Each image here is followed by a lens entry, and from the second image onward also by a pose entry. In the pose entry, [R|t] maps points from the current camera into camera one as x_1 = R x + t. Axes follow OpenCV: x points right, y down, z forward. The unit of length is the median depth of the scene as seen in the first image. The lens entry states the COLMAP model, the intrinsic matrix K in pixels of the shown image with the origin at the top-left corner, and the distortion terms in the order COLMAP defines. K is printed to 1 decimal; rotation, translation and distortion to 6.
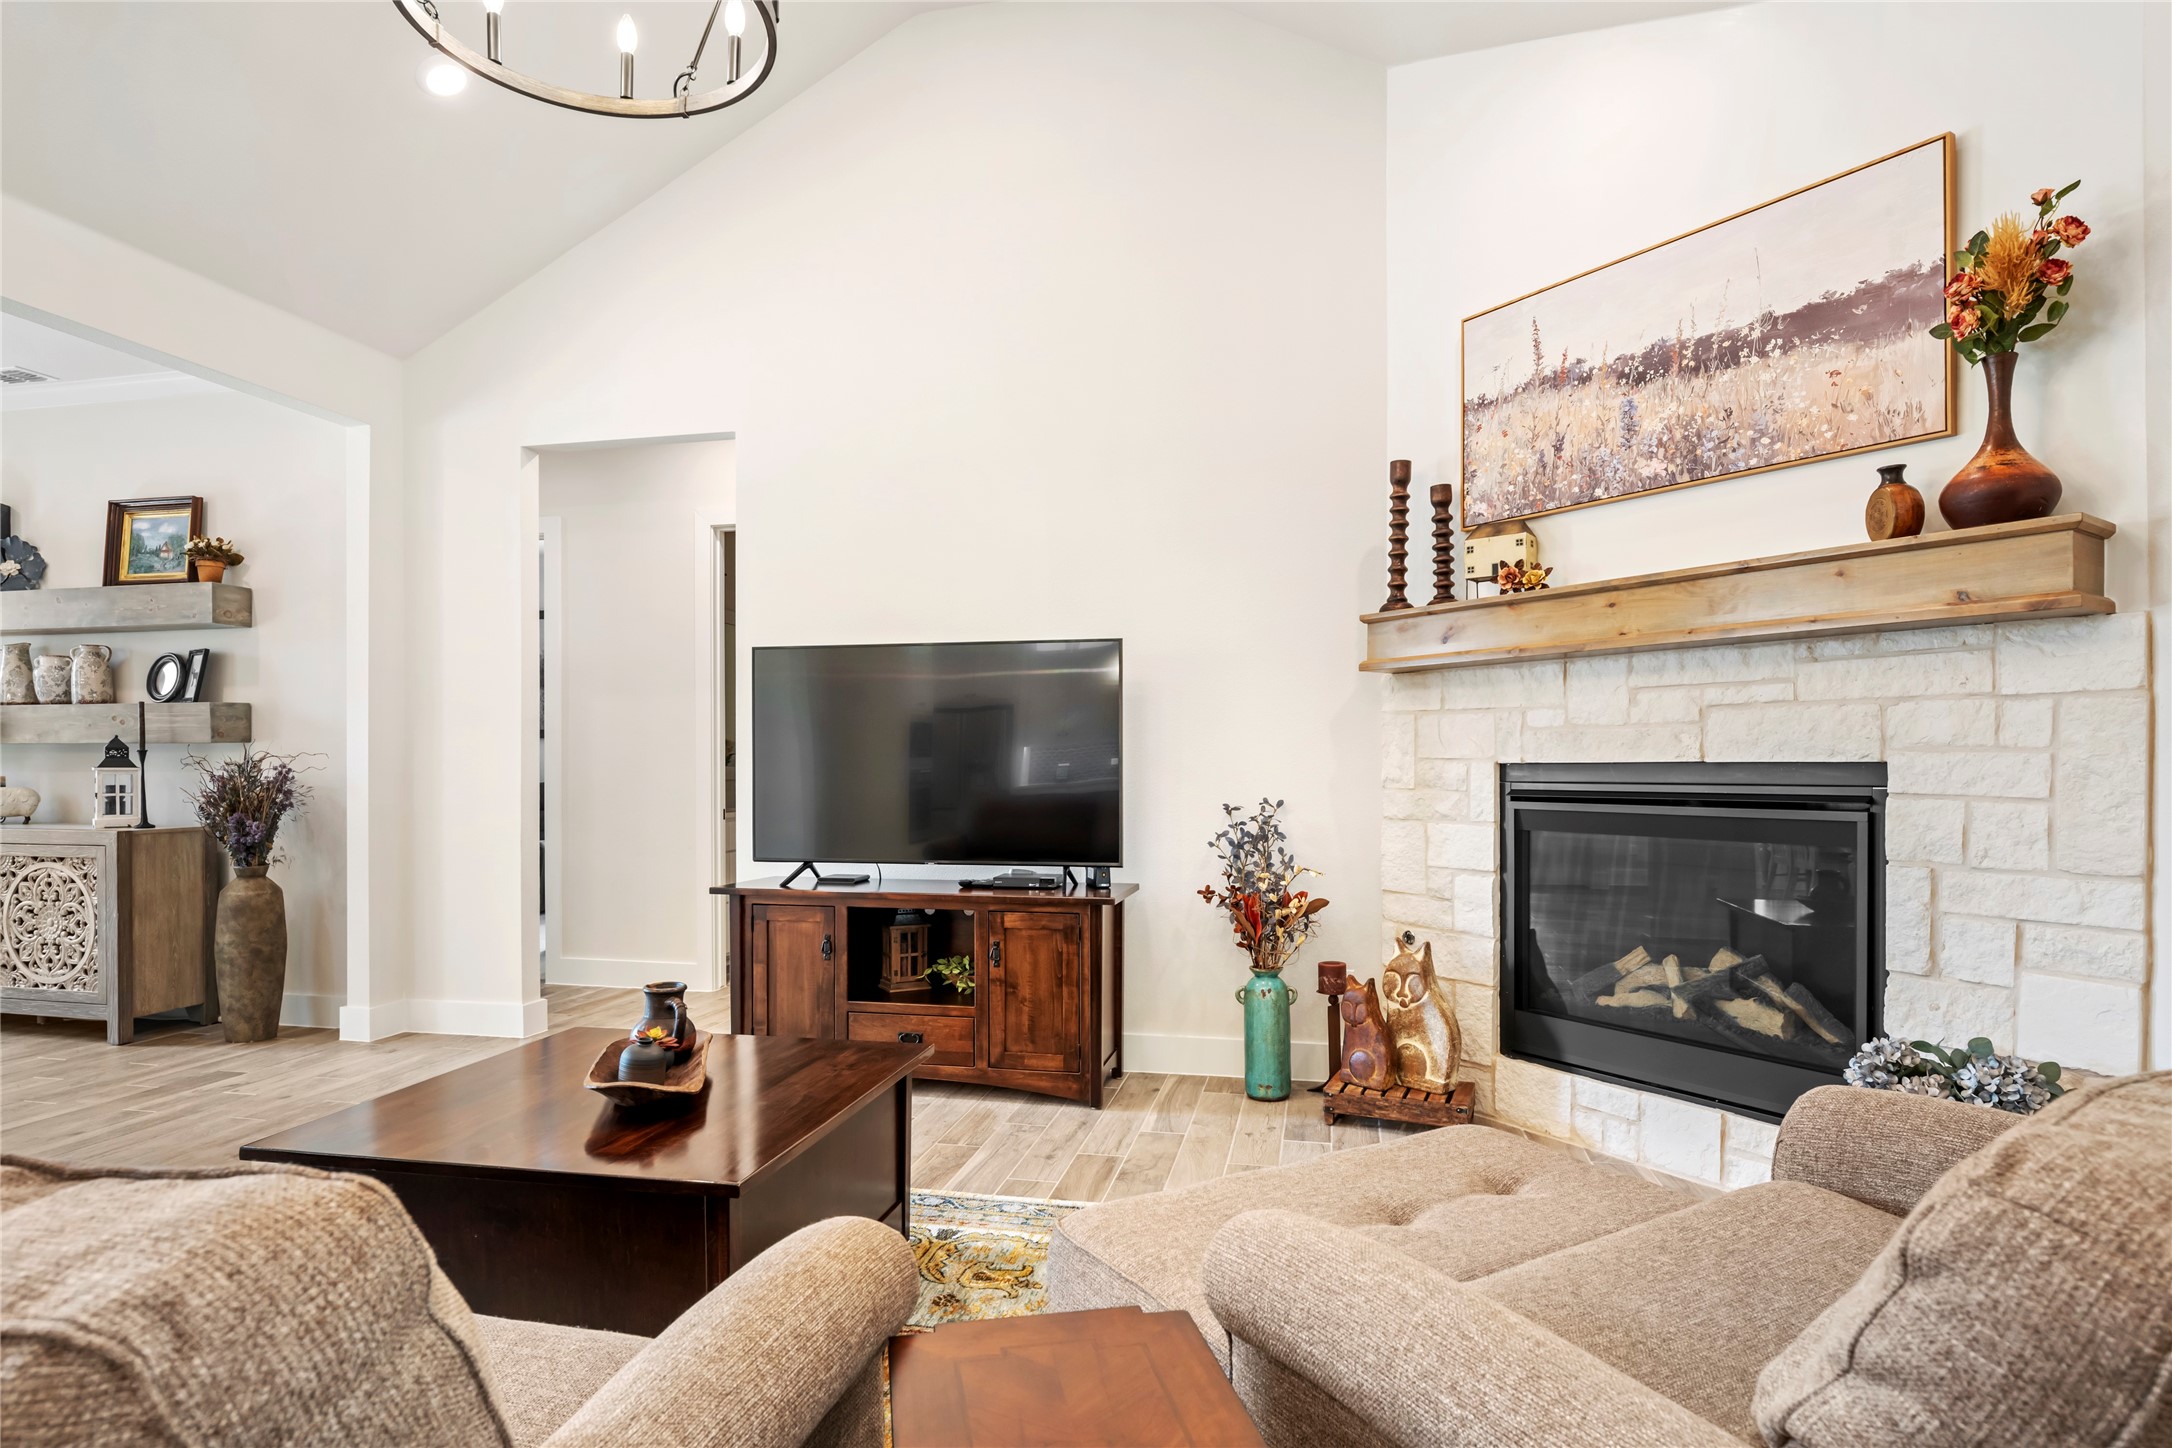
lens RADIAL K [[1173.0, 0, 1073.3], [0, 1173.0, 766.7], [0, 0, 1]] dist [-0.006986, -0.001833]
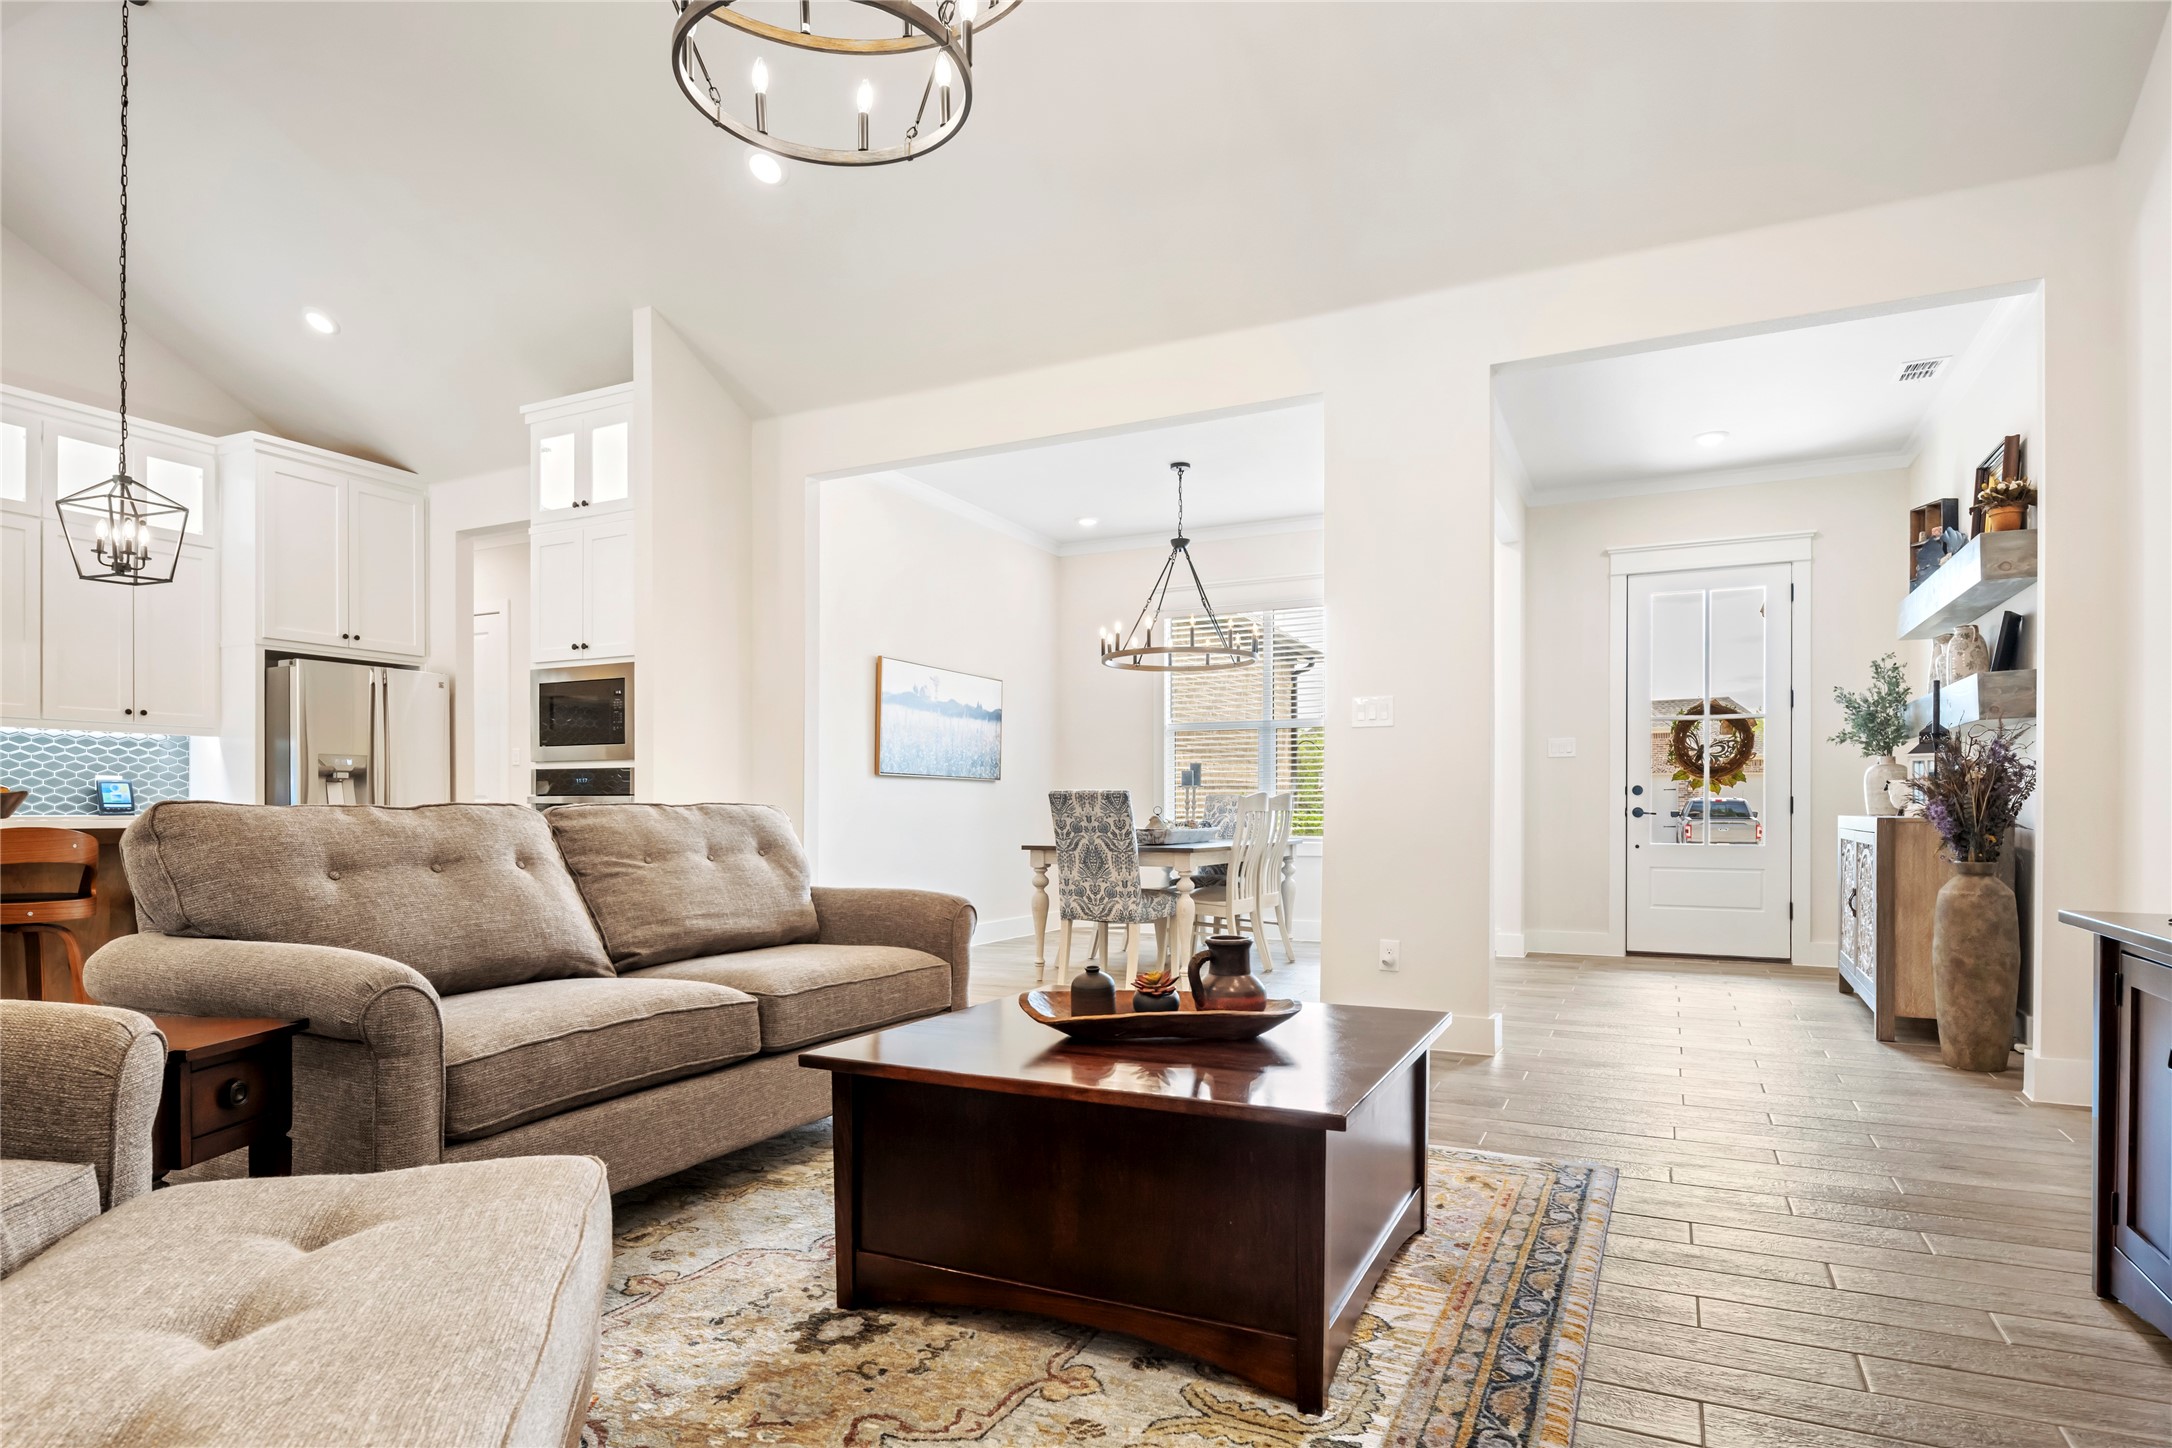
lens RADIAL K [[1177.4, 0, 1075.1], [0, 1177.4, 814.7], [0, 0, 1]] dist [0.002863, -0.009589]
pose [[-0.243259, 0.005894, -0.969944, 0.345617], [-0.003525, 0.999970, 0.006960, 0.059073], [0.969955, 0.005112, -0.243231, 0.724307]]
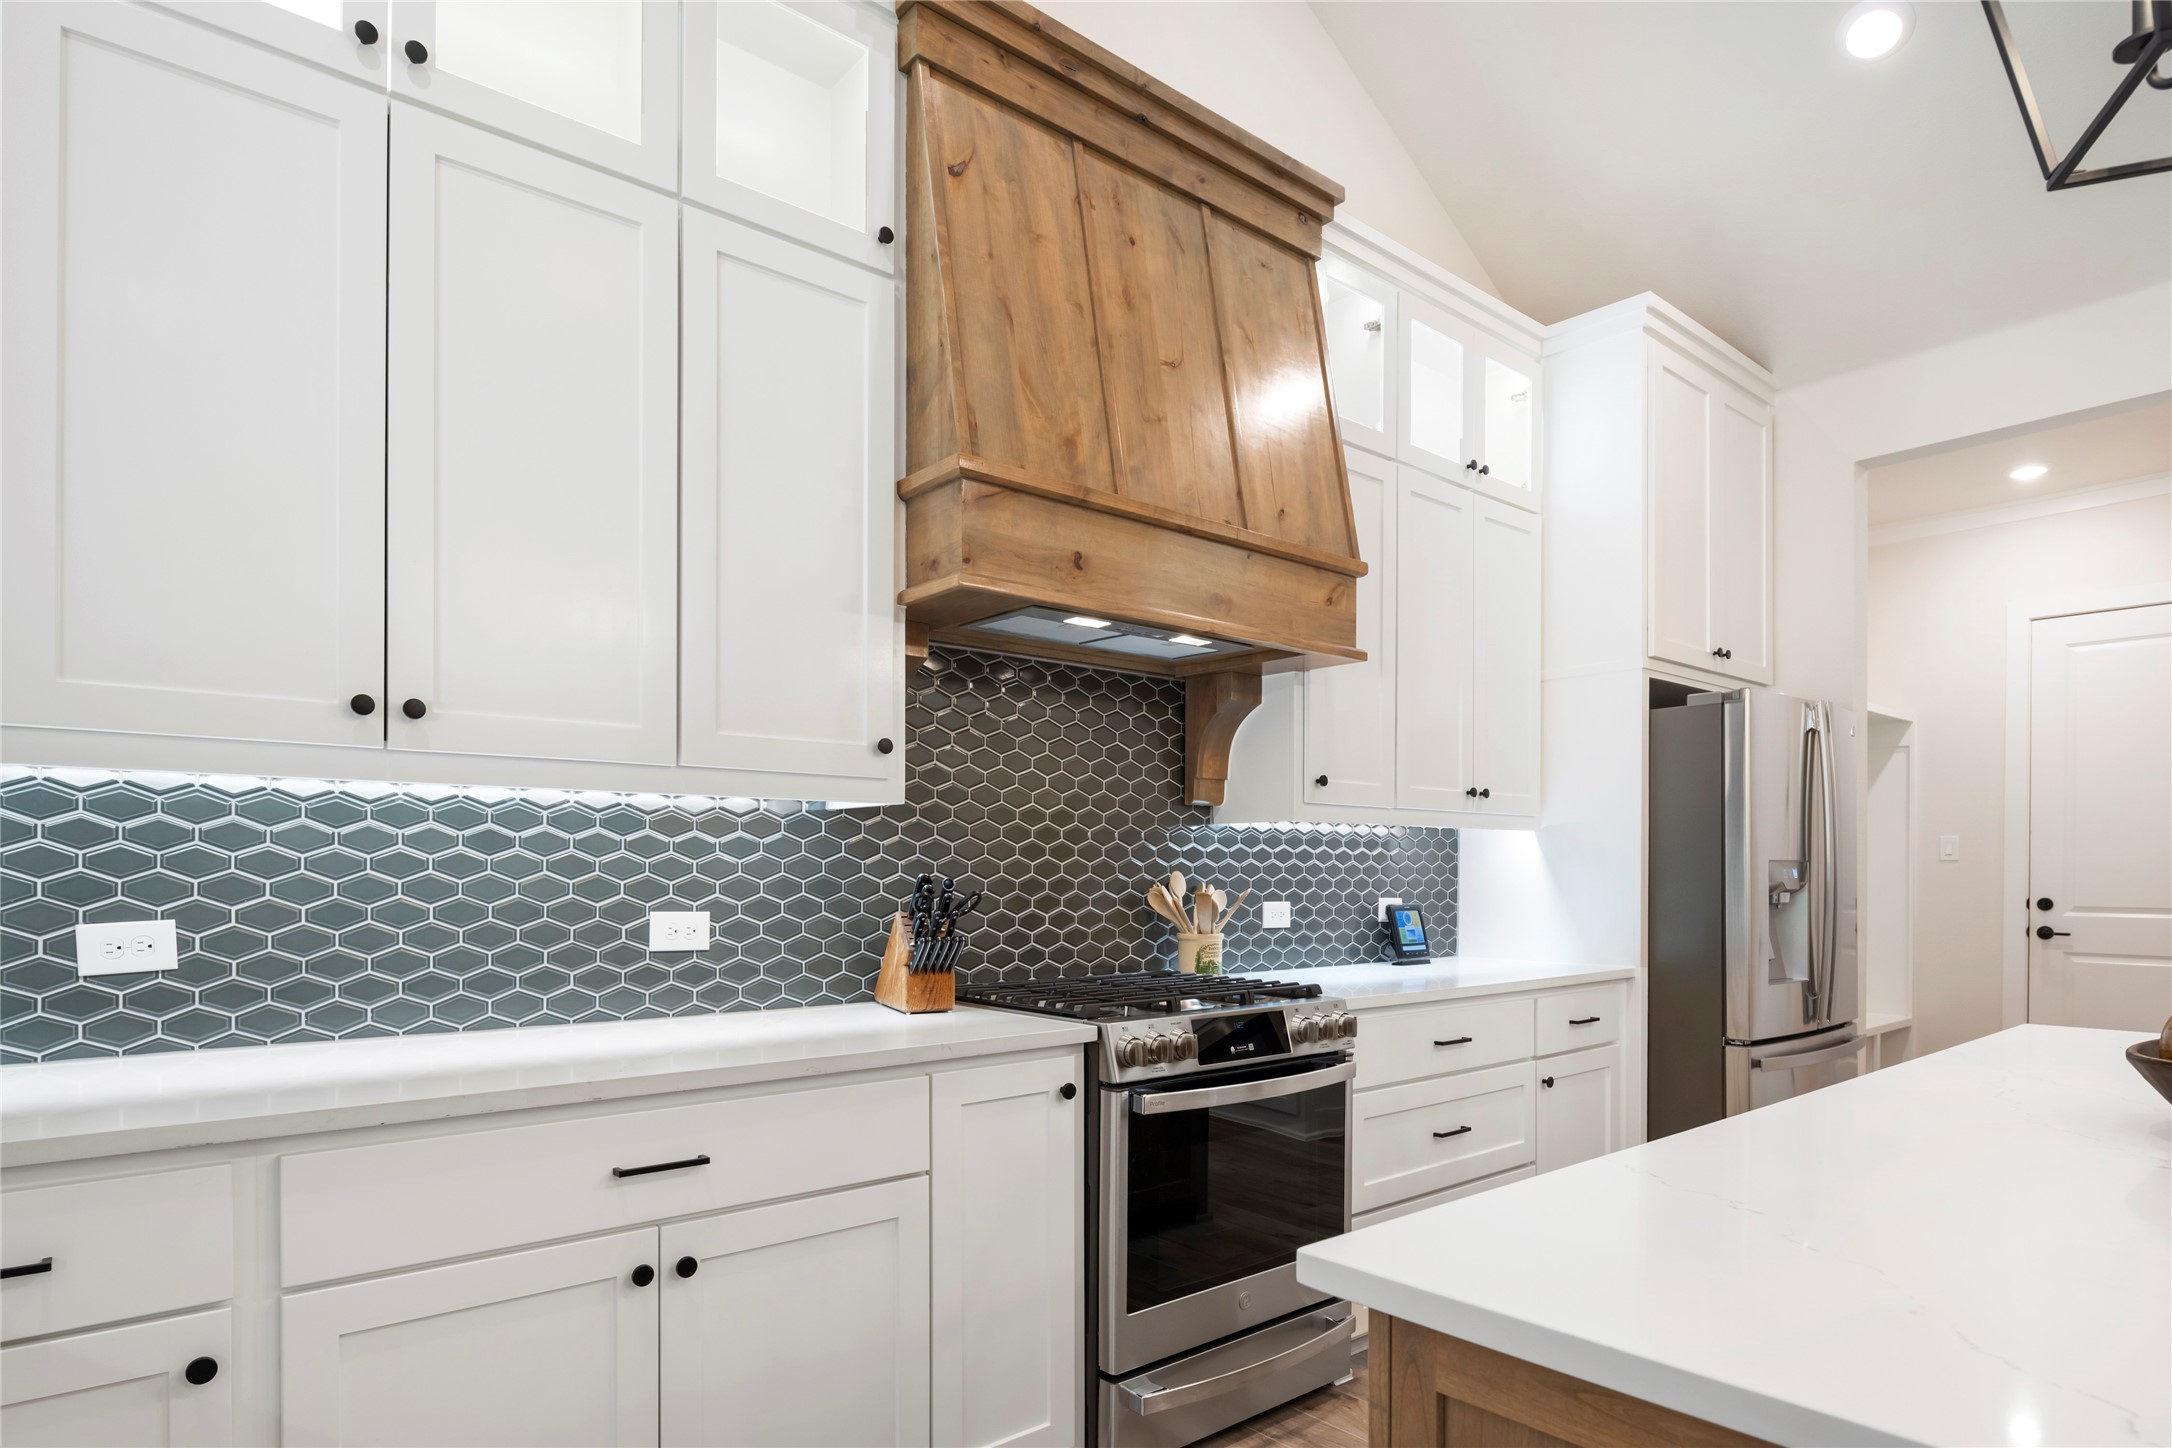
lens RADIAL K [[1192.5, 0, 1084.5], [0, 1192.5, 881.0], [0, 0, 1]] dist [-0.003830, -0.002846]
pose [[-0.608119, 0.004786, -0.793831, 0.061434], [-0.003040, 0.999960, 0.008358, 0.001099], [0.793840, 0.007496, -0.608081, -0.524970]]
